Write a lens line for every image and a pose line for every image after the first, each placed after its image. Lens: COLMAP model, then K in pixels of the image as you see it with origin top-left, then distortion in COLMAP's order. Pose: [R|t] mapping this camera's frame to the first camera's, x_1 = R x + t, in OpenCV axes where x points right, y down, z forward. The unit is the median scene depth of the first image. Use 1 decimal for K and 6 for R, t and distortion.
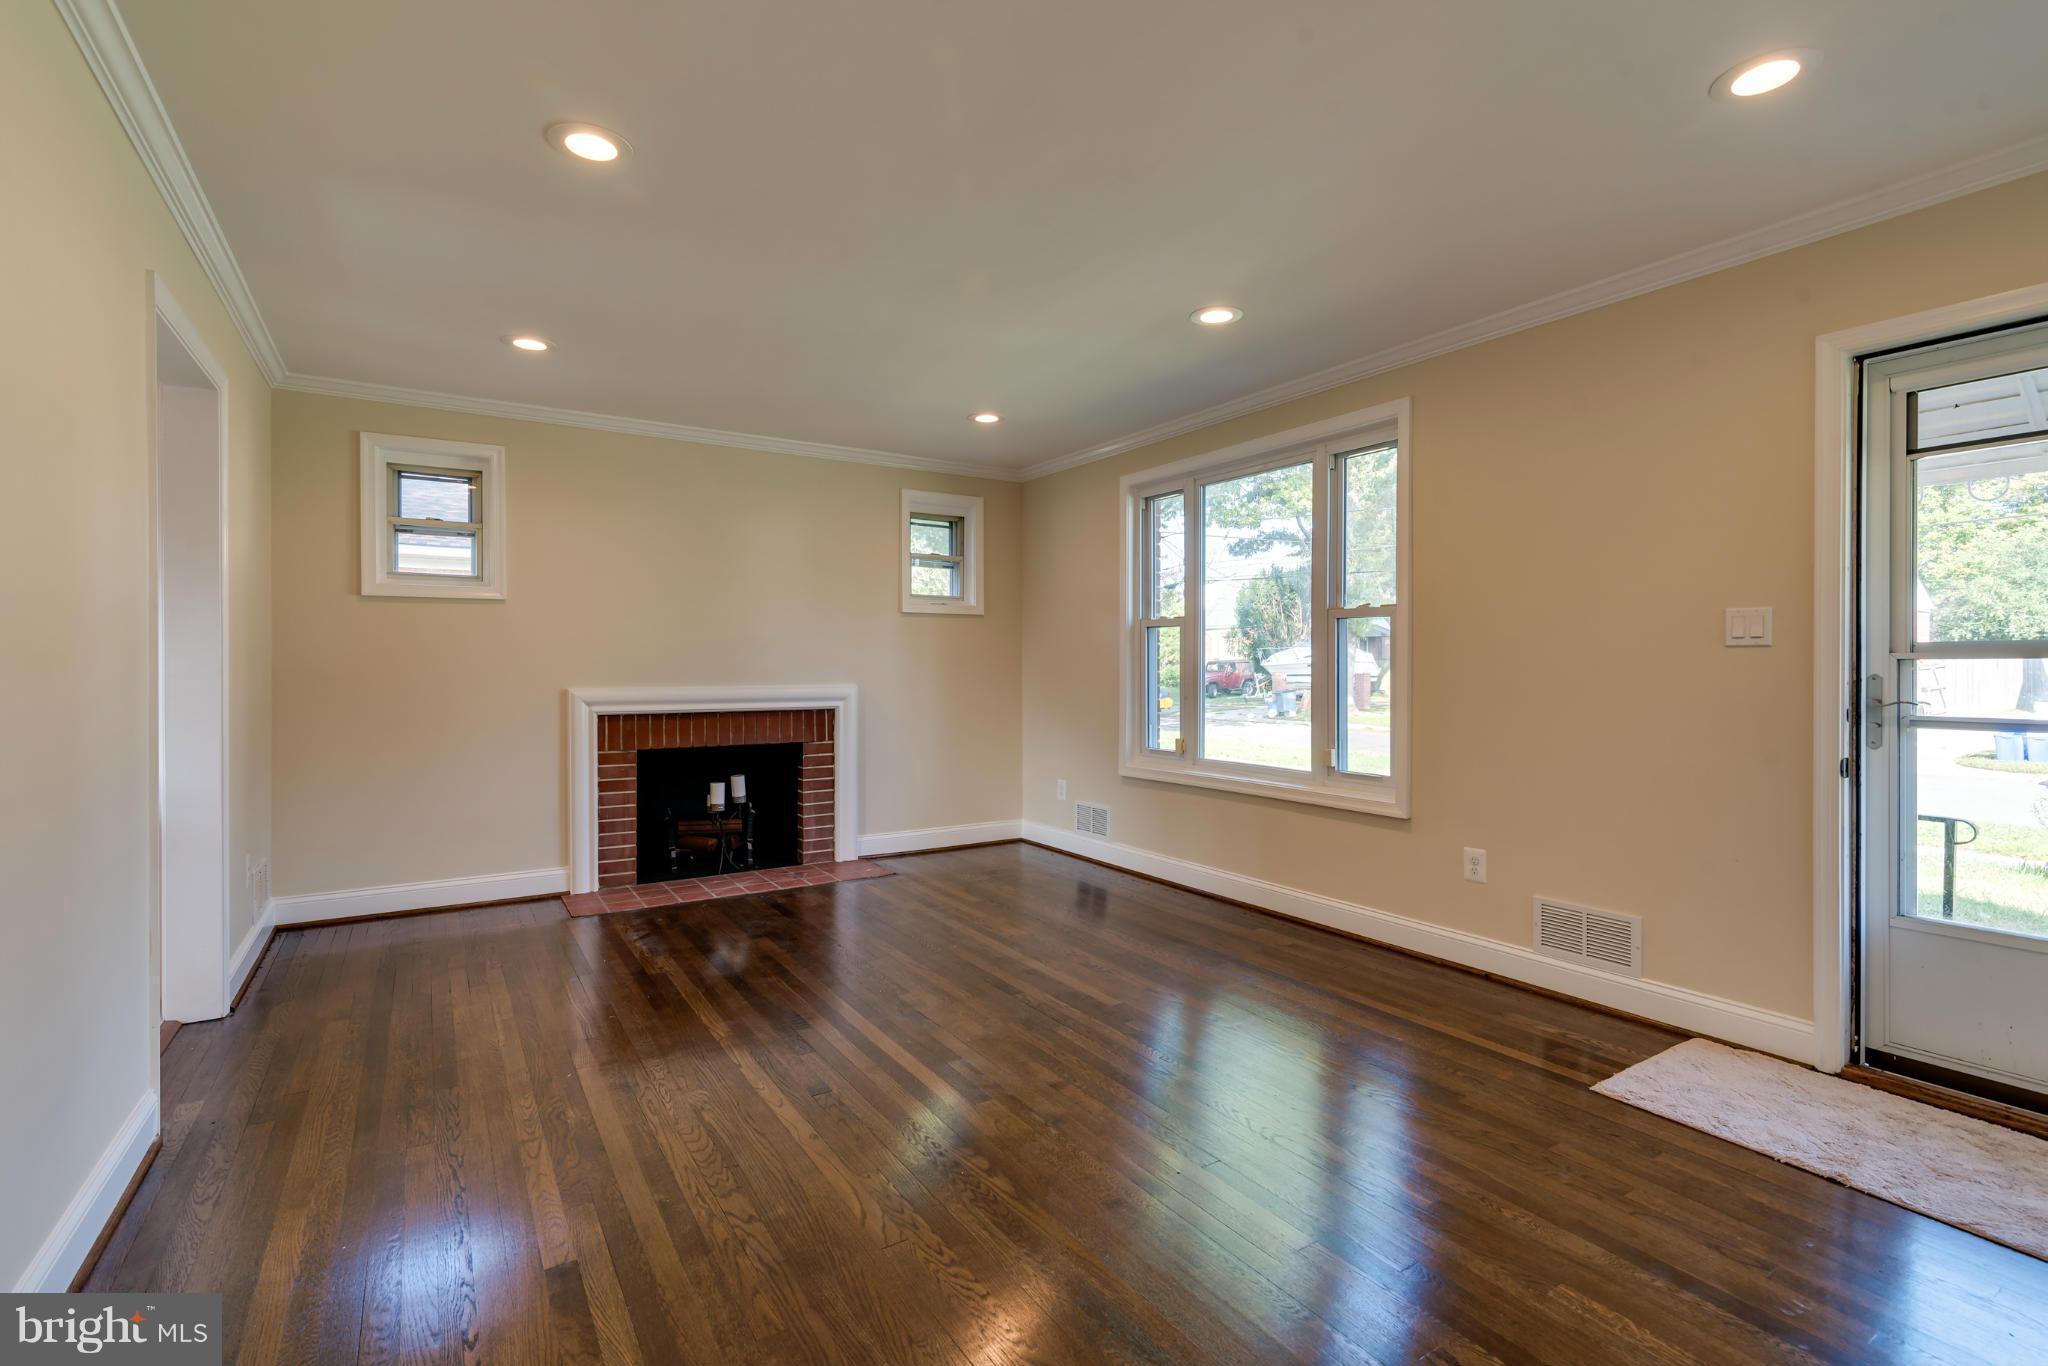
lens RADIAL K [[962.9, 0, 1032.9], [0, 962.9, 666.9], [0, 0, 1]] dist [0.012279, -0.003125]
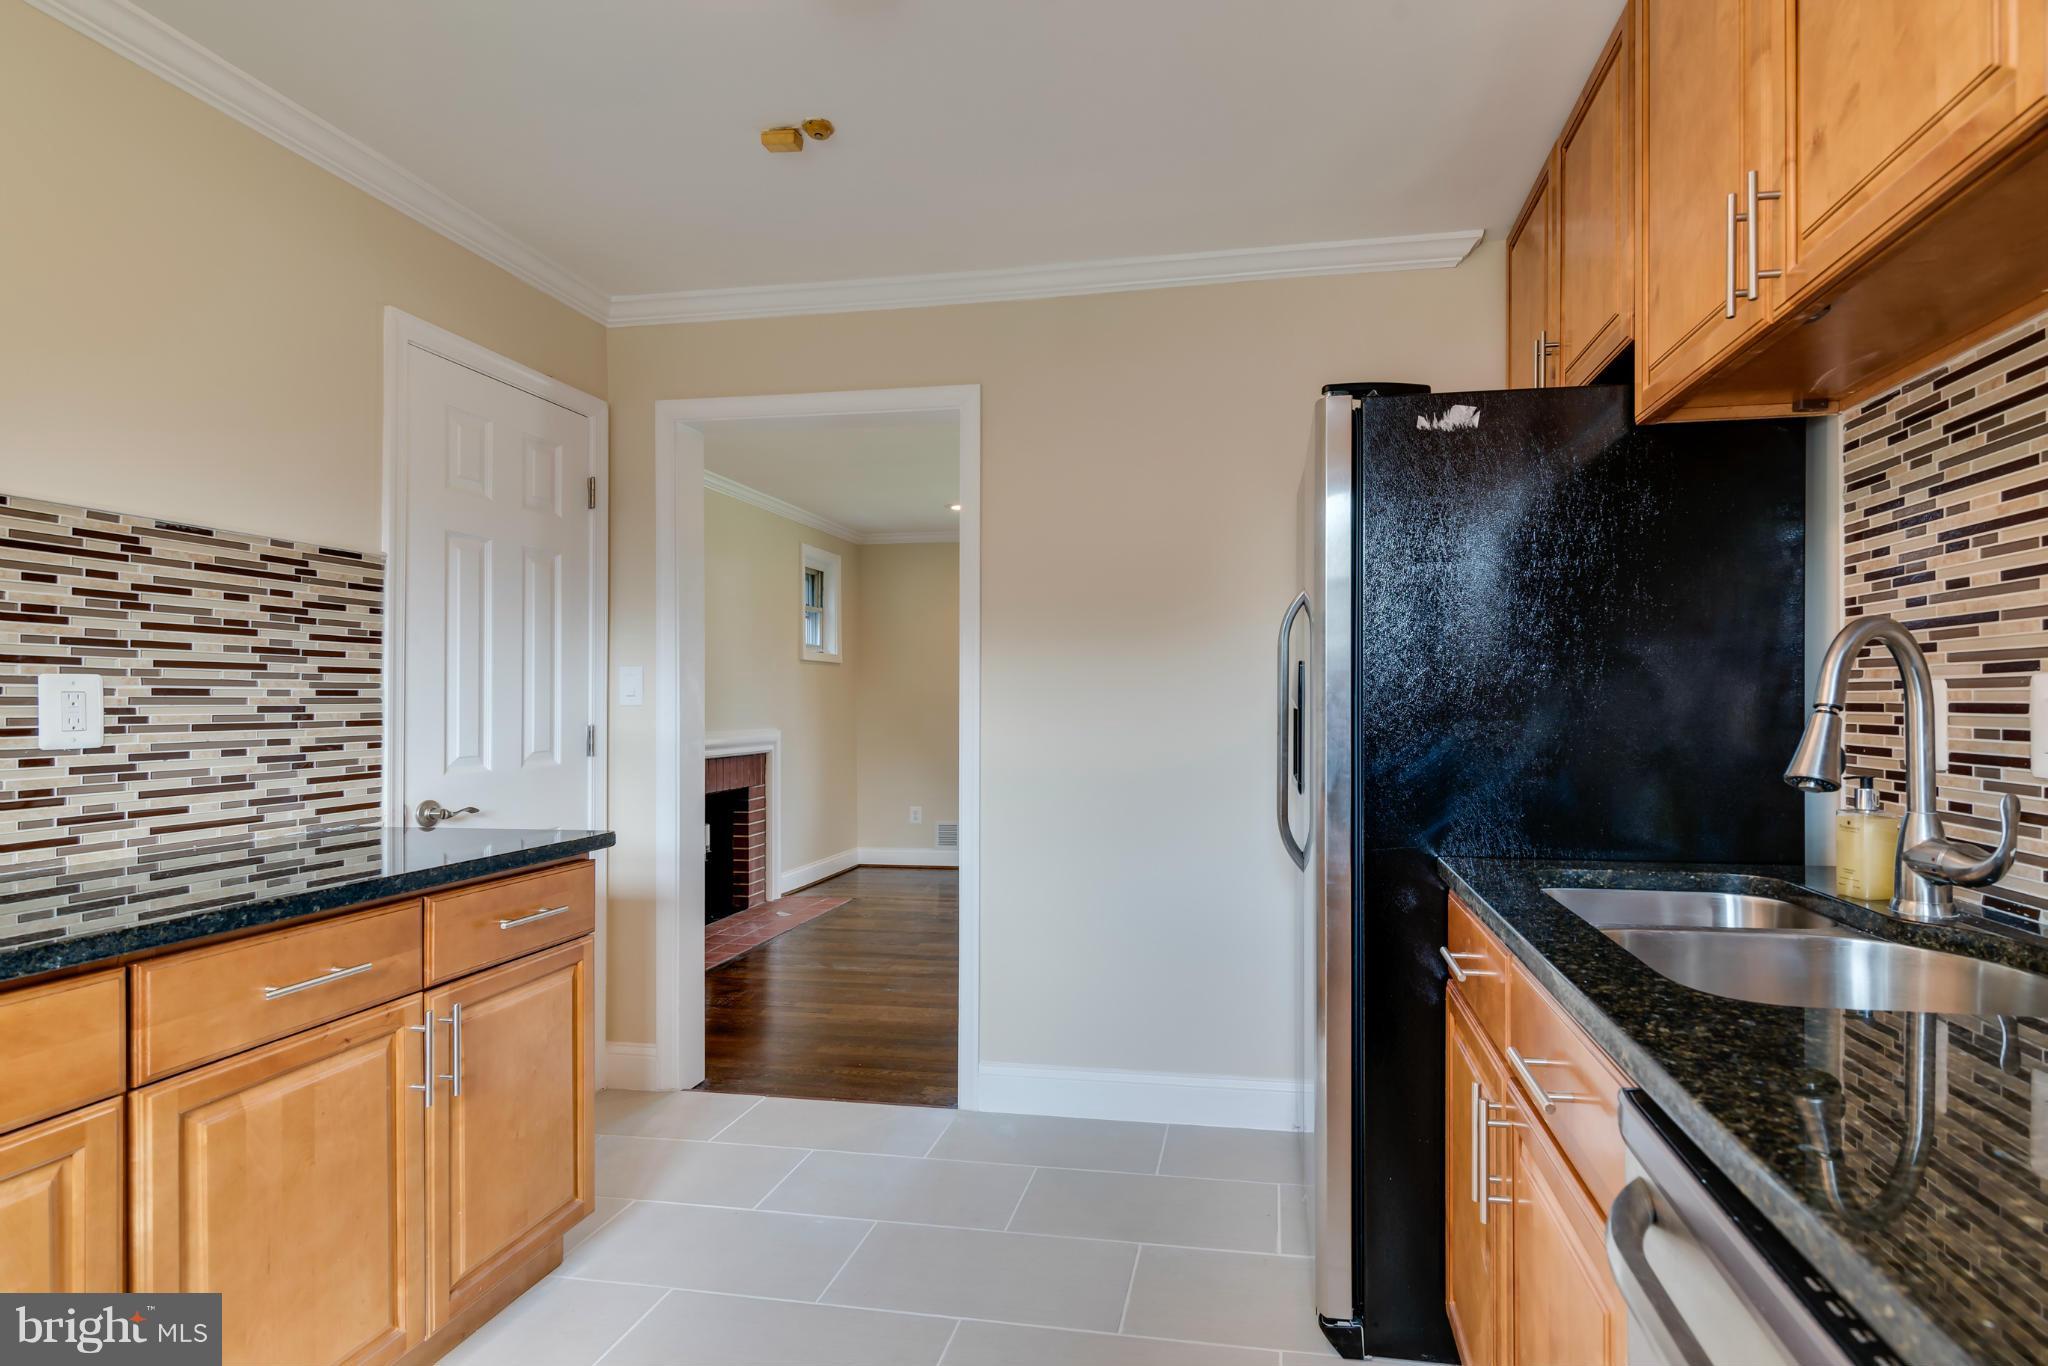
lens RADIAL K [[972.6, 0, 1127.6], [0, 972.6, 701.0], [0, 0, 1]] dist [-0.001266, 0.000145]
pose [[0.667496, -0.006543, 0.744585, -0.807742], [0.012497, 0.999919, -0.002417, -0.005735], [-0.744509, 0.010918, 0.667523, 0.017333]]
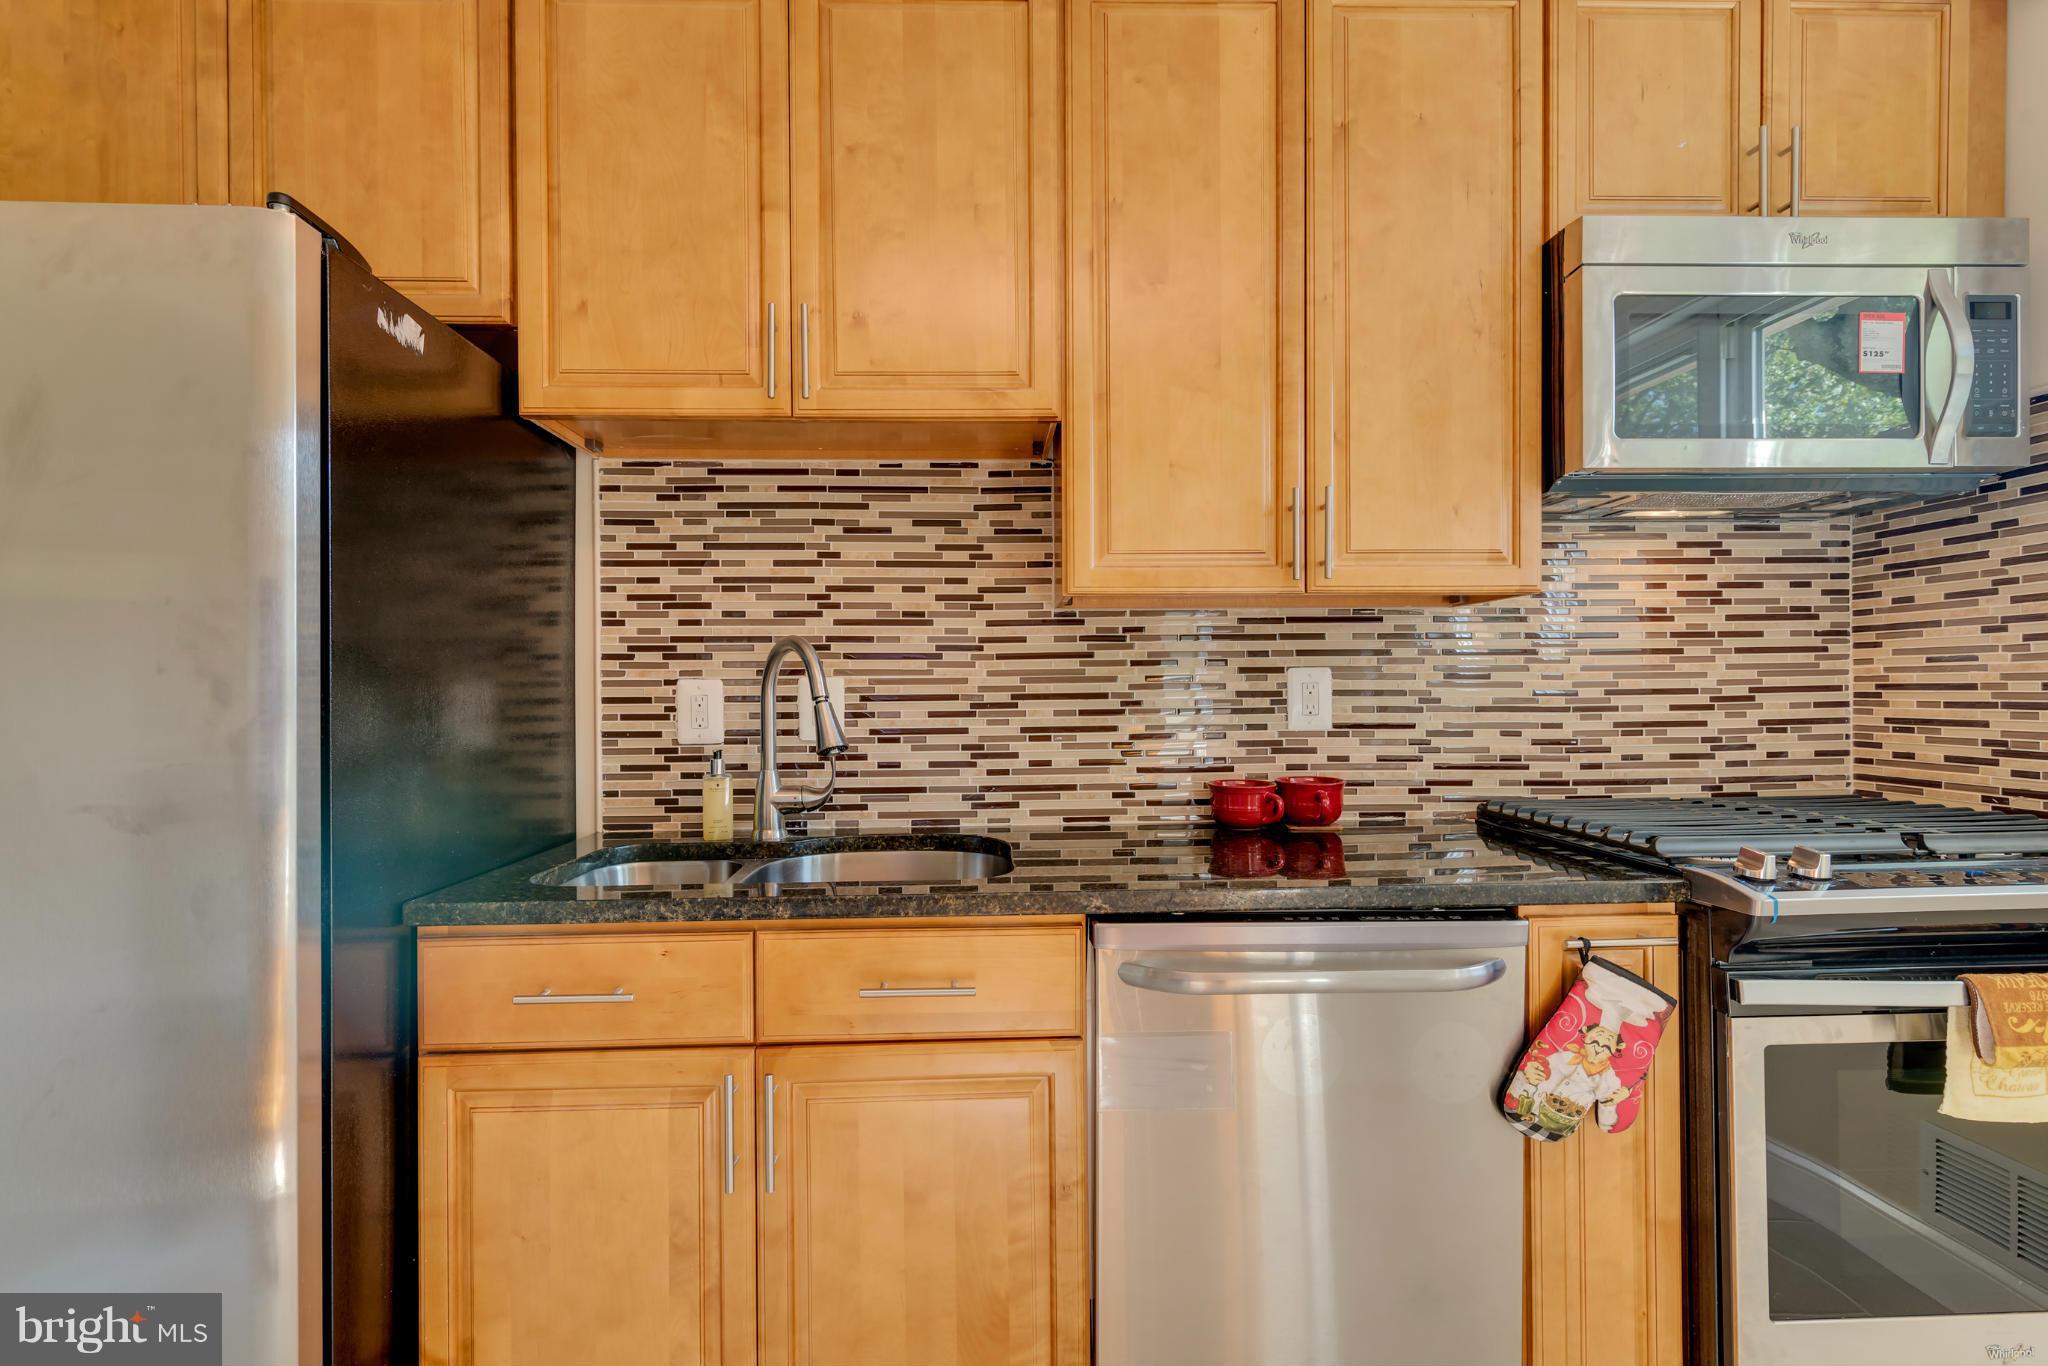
lens RADIAL K [[961.9, 0, 997.5], [0, 961.9, 690.5], [0, 0, 1]] dist [0.004773, -0.002695]
pose [[-0.854406, 0.002093, 0.519602, -0.749726], [0.008158, 0.999923, 0.009387, -0.007797], [-0.519542, 0.012259, -0.854357, 0.297474]]
